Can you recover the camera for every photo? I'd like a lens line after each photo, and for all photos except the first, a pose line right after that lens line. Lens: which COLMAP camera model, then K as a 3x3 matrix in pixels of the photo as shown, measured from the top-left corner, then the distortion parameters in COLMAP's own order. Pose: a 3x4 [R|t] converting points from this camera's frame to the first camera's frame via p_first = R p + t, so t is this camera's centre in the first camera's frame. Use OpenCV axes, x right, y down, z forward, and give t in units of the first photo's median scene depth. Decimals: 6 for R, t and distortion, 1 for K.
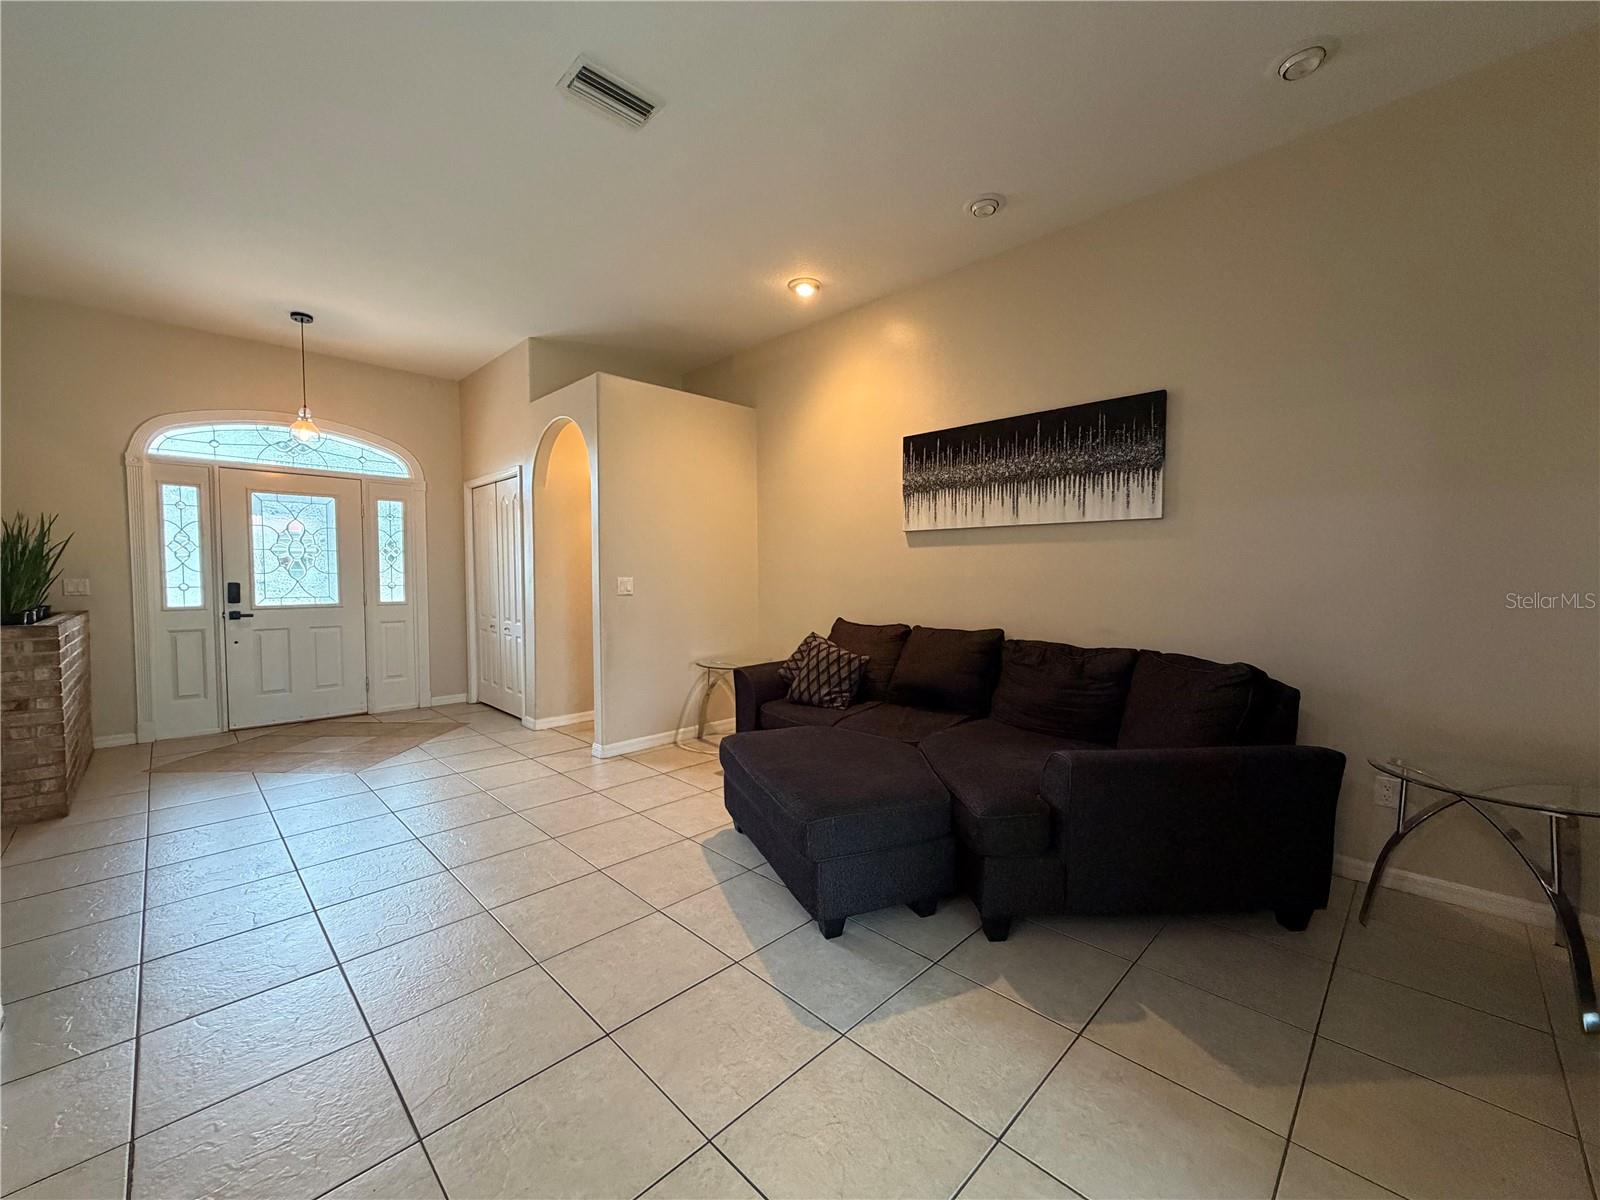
lens RADIAL K [[638.1, 0, 799.6], [0, 638.1, 595.7], [0, 0, 1]] dist [0.002111, -0.000030]
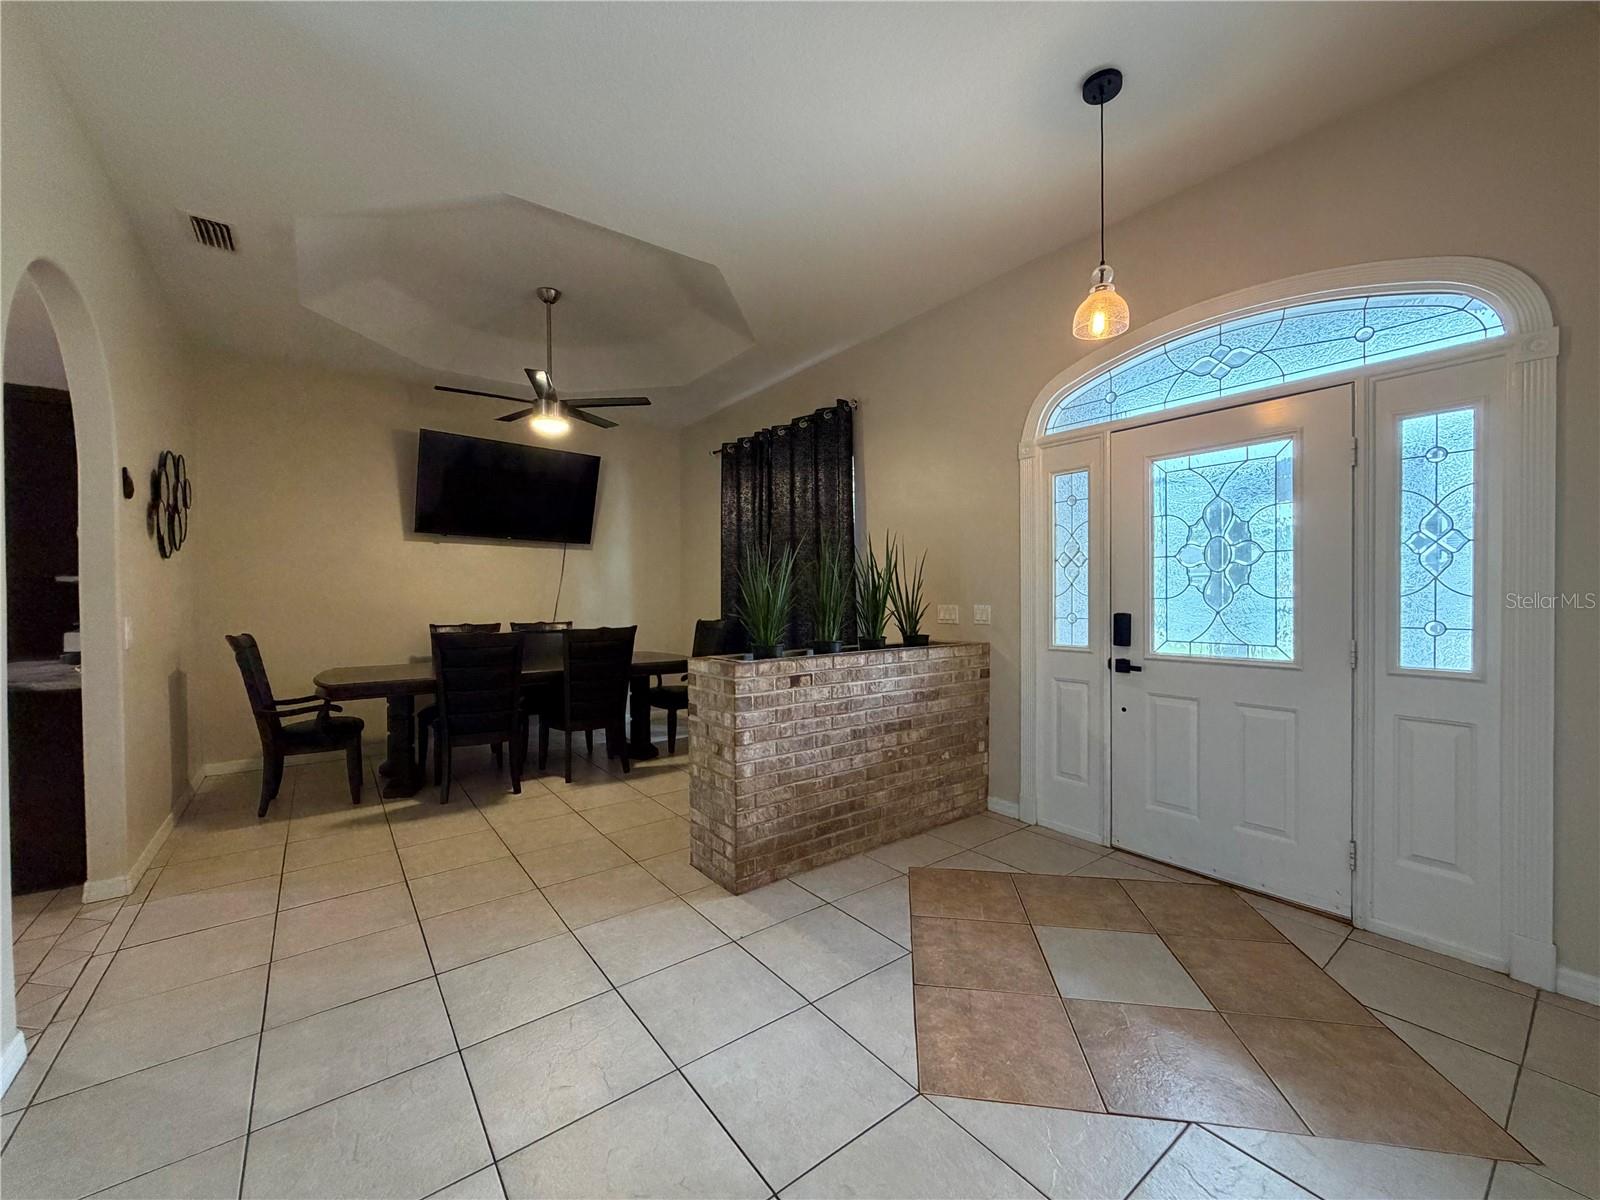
lens RADIAL K [[638.1, 0, 799.9], [0, 638.1, 610.3], [0, 0, 1]] dist [0.002111, -0.000030]
pose [[-0.136313, 0.021562, -0.990431, -0.220803], [-0.027578, 0.999293, 0.025551, -0.029835], [0.990282, 0.030796, -0.135622, 0.753047]]
